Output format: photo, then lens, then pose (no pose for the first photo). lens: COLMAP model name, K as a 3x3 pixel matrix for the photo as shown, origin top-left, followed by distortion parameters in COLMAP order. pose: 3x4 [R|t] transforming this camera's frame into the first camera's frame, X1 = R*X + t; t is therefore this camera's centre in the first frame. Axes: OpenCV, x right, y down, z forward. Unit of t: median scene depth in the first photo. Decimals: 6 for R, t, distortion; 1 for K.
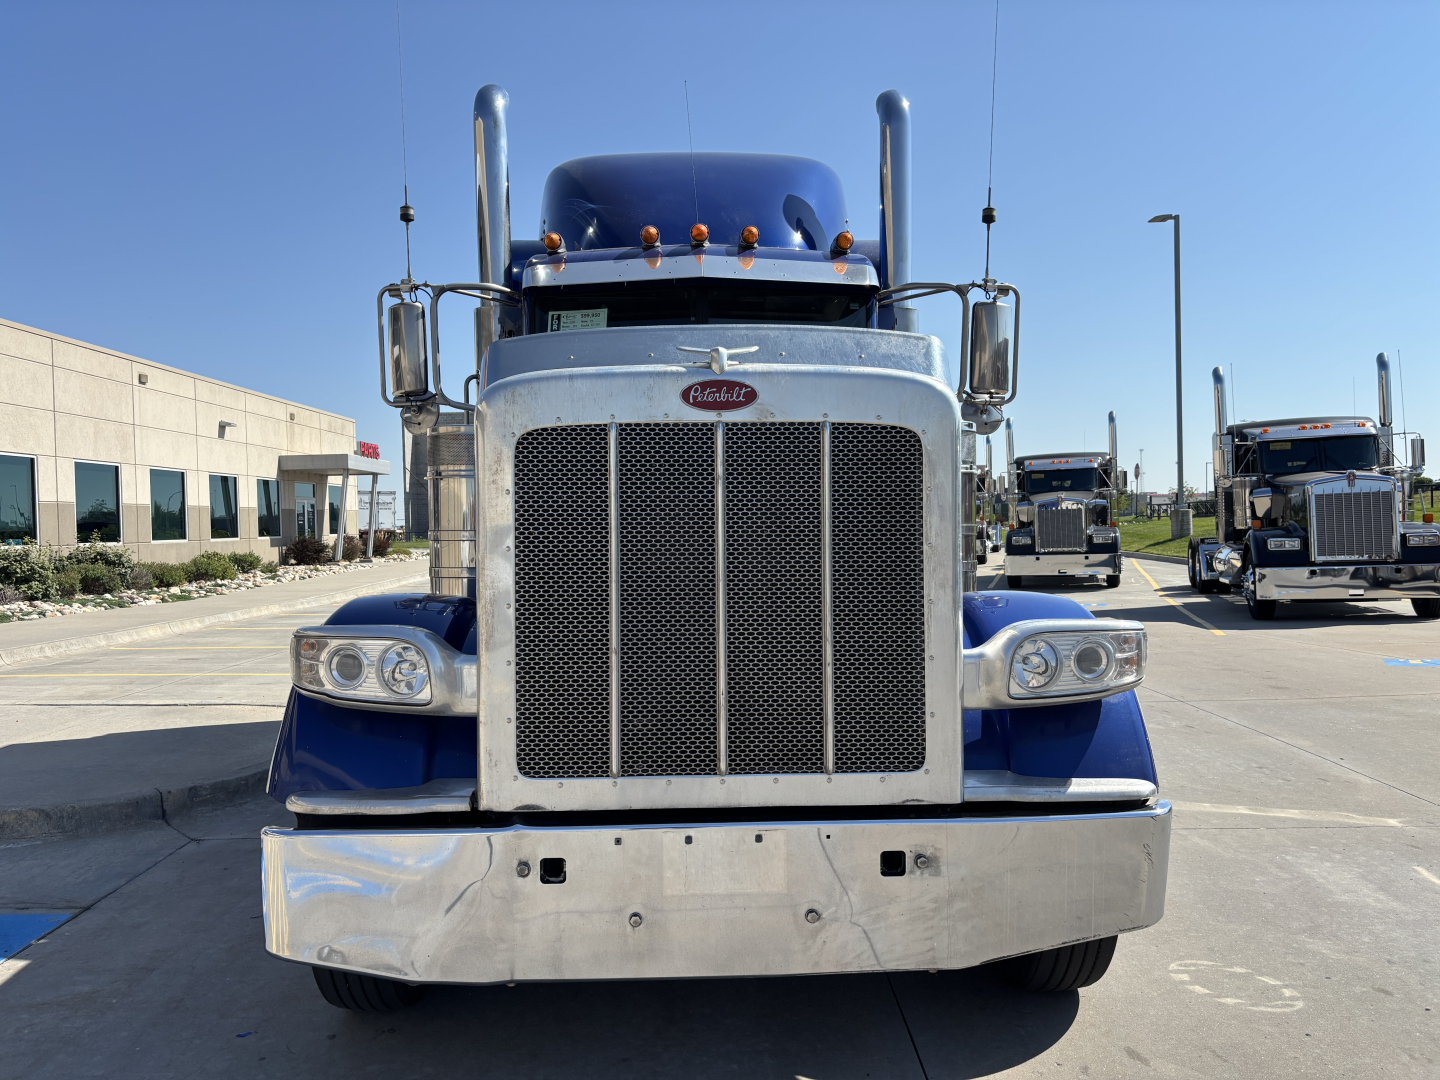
lens RADIAL K [[1099.5, 0, 730.9], [0, 1099.5, 559.6], [0, 0, 1]] dist [0.036212, -0.005435]
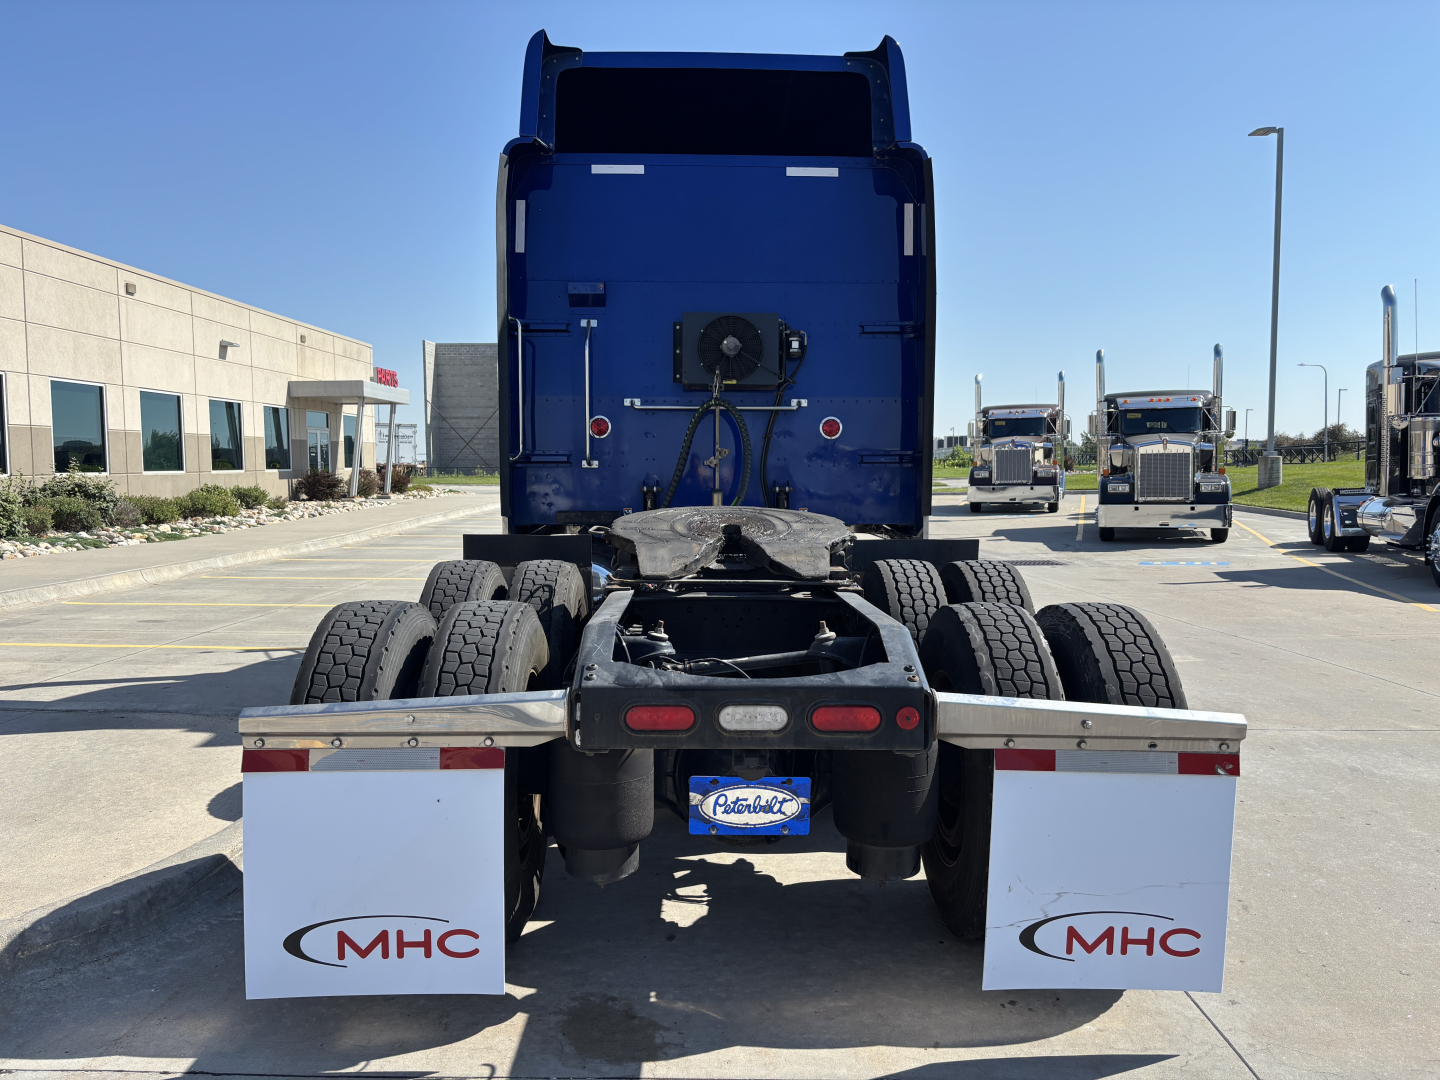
lens RADIAL K [[1099.5, 0, 747.1], [0, 1099.5, 549.1], [0, 0, 1]] dist [0.036212, -0.005435]
pose [[0.999850, 0.016864, -0.004036, -0.029208], [-0.016668, 0.998874, 0.044424, -0.002475], [0.004781, -0.044350, 0.999005, 0.104723]]
